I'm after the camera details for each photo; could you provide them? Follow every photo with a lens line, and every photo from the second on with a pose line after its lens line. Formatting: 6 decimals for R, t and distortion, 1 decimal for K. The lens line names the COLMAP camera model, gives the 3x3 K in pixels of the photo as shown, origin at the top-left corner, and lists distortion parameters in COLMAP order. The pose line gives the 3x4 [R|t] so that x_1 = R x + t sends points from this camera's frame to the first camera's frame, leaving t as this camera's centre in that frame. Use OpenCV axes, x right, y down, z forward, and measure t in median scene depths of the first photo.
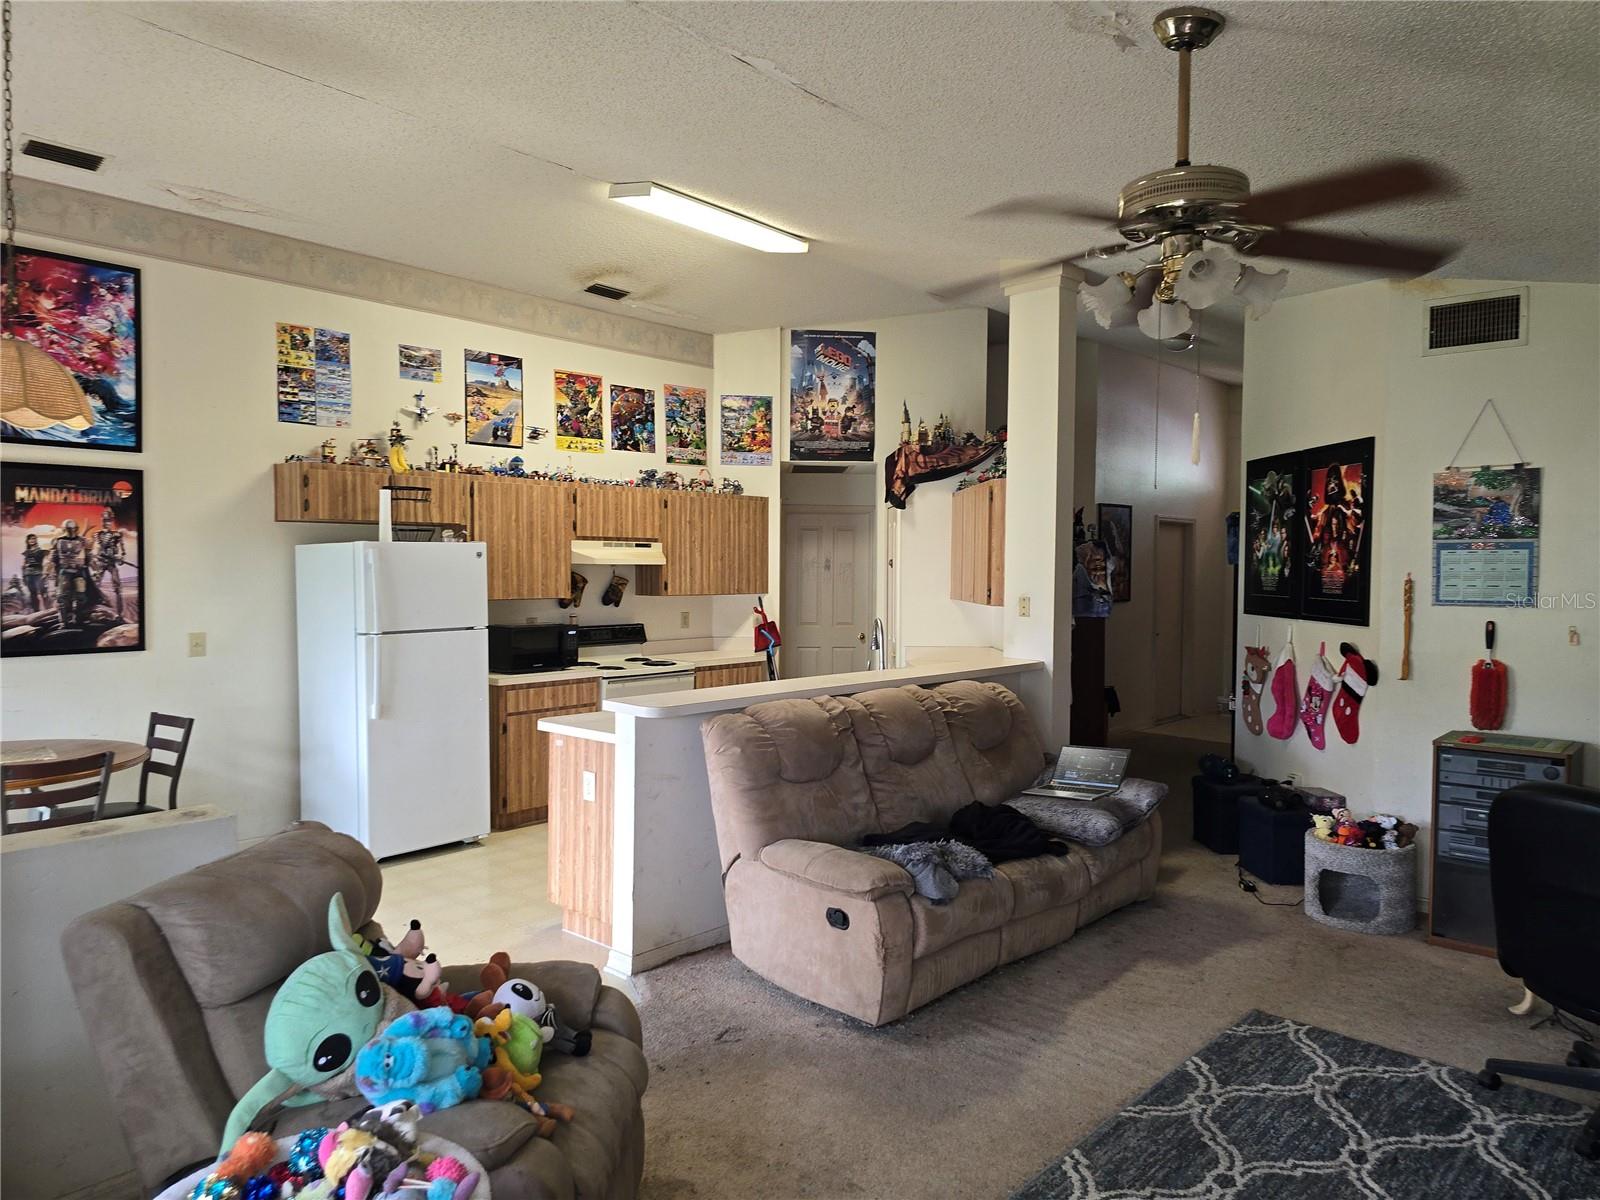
lens RADIAL K [[1071.8, 0, 829.3], [0, 1071.8, 623.4], [0, 0, 1]] dist [0.041302, -0.044283]
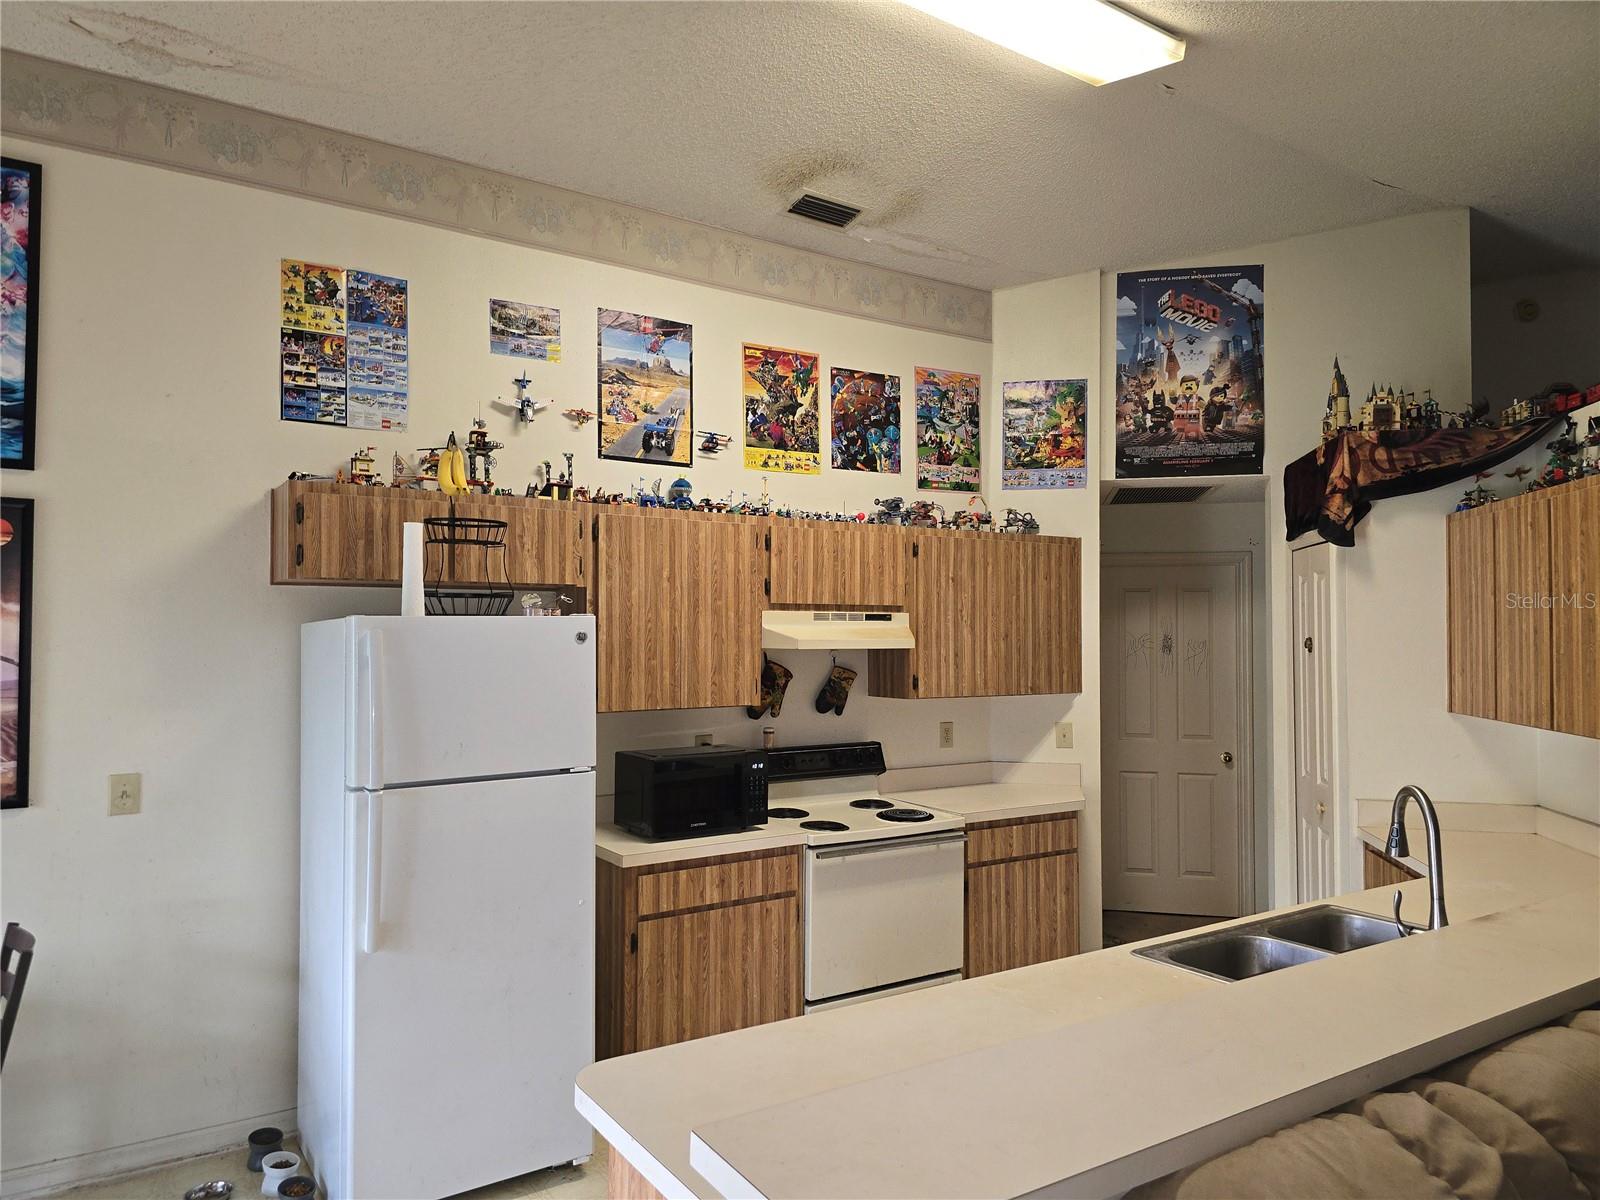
lens RADIAL K [[1071.8, 0, 791.1], [0, 1071.8, 610.2], [0, 0, 1]] dist [0.041302, -0.044283]
pose [[0.963833, -0.010937, -0.266283, -0.063714], [-0.009927, 0.996991, -0.076884, -0.031566], [0.266323, 0.076747, 0.960824, 0.428741]]
